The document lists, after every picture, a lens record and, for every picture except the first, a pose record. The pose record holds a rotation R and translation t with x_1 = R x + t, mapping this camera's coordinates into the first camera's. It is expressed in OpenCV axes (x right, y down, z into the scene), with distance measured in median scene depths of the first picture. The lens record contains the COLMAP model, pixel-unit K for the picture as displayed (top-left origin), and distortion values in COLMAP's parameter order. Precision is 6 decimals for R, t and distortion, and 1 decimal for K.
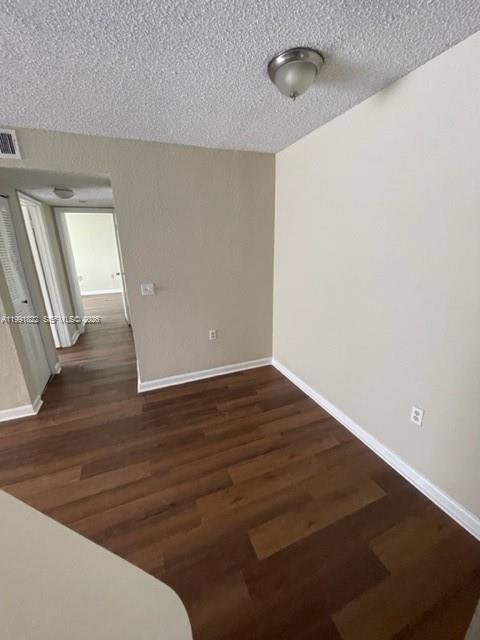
lens RADIAL K [[257.4, 0, 240.1], [0, 257.4, 320.6], [0, 0, 1]] dist [-0.000149, -0.000065]
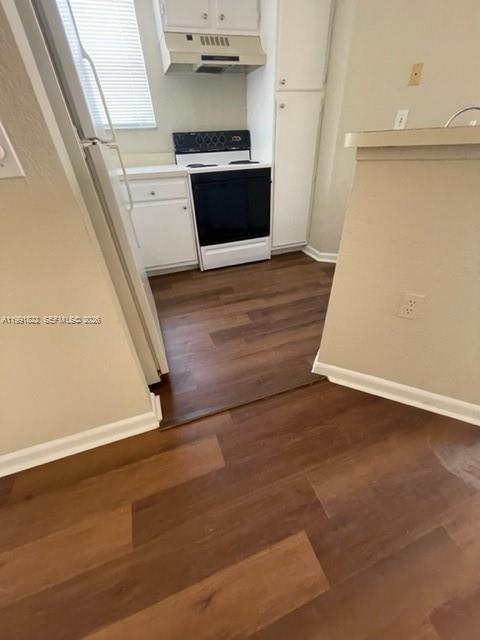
lens RADIAL K [[257.4, 0, 239.2], [0, 257.4, 318.6], [0, 0, 1]] dist [-0.000149, -0.000065]
pose [[-0.997193, 0.011424, 0.073994, 0.185814], [0.065478, 0.612311, 0.787901, 0.044524], [-0.036307, 0.790534, -0.611341, 0.970120]]
